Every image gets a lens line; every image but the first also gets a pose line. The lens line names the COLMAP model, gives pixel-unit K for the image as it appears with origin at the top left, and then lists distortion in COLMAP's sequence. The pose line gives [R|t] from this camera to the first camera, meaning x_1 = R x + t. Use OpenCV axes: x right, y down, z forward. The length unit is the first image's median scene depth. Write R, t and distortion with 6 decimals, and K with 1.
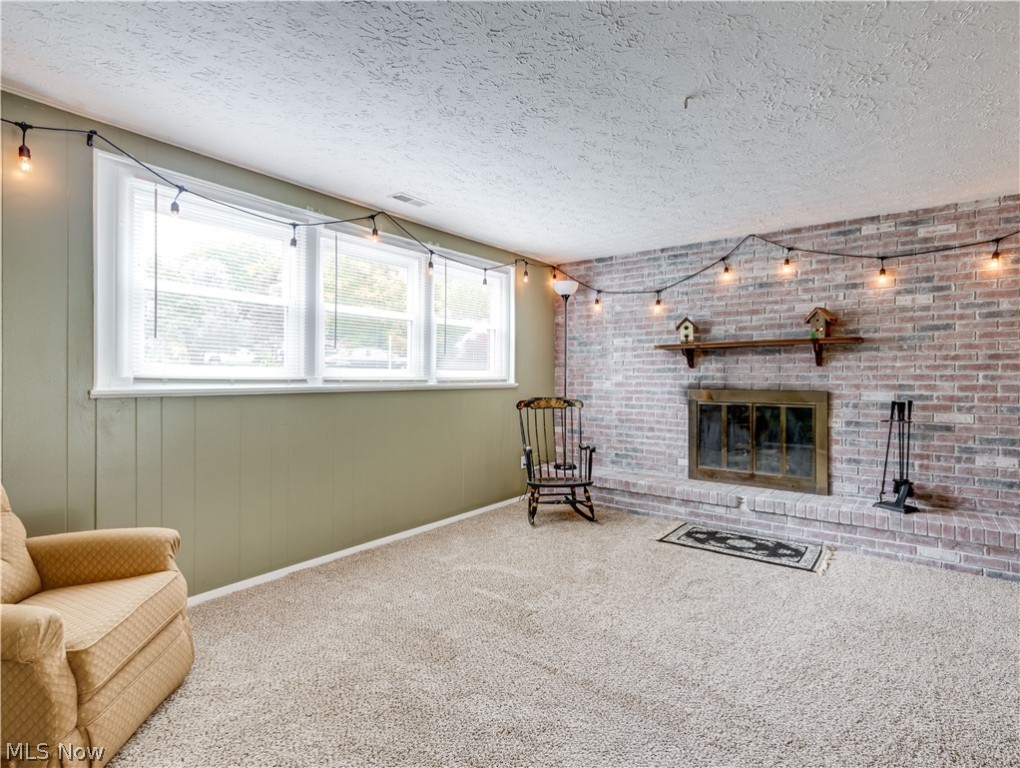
lens RADIAL K [[516.1, 0, 516.2], [0, 516.1, 379.5], [0, 0, 1]] dist [0.002014, -0.000533]
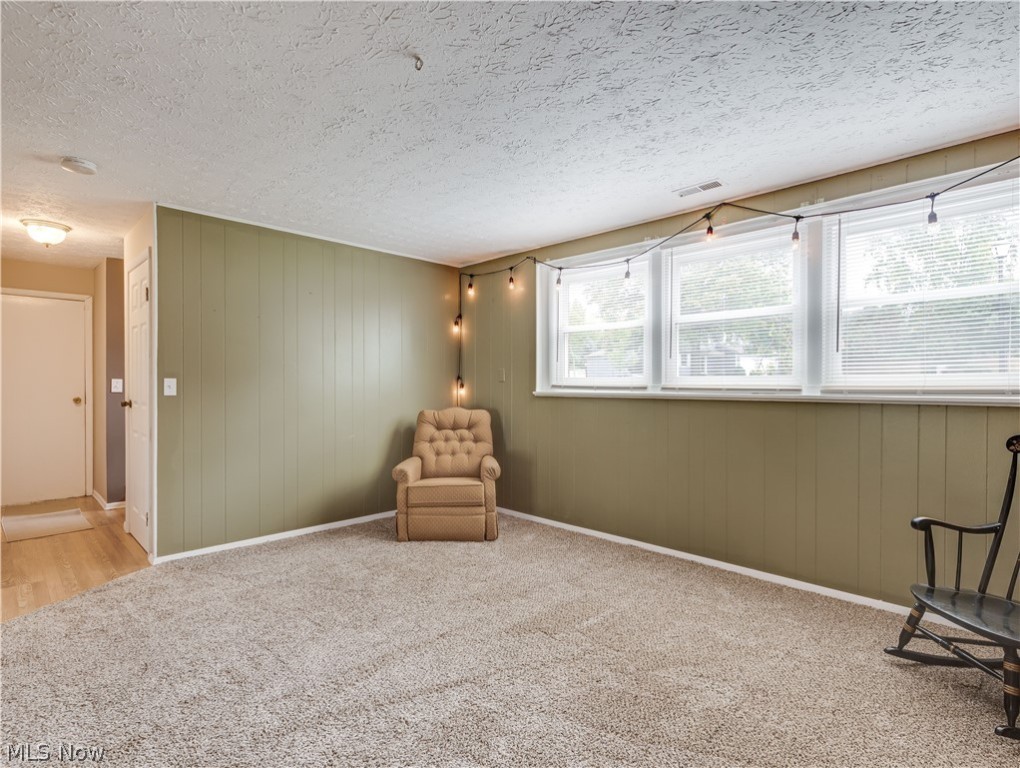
lens RADIAL K [[510.2, 0, 511.2], [0, 510.2, 389.6], [0, 0, 1]] dist [0.000049, -0.000137]
pose [[-0.132587, 0.005189, -0.991158, 0.719938], [-0.010547, 0.999922, 0.006646, 0.001830], [0.991115, 0.011335, -0.132522, 0.794253]]
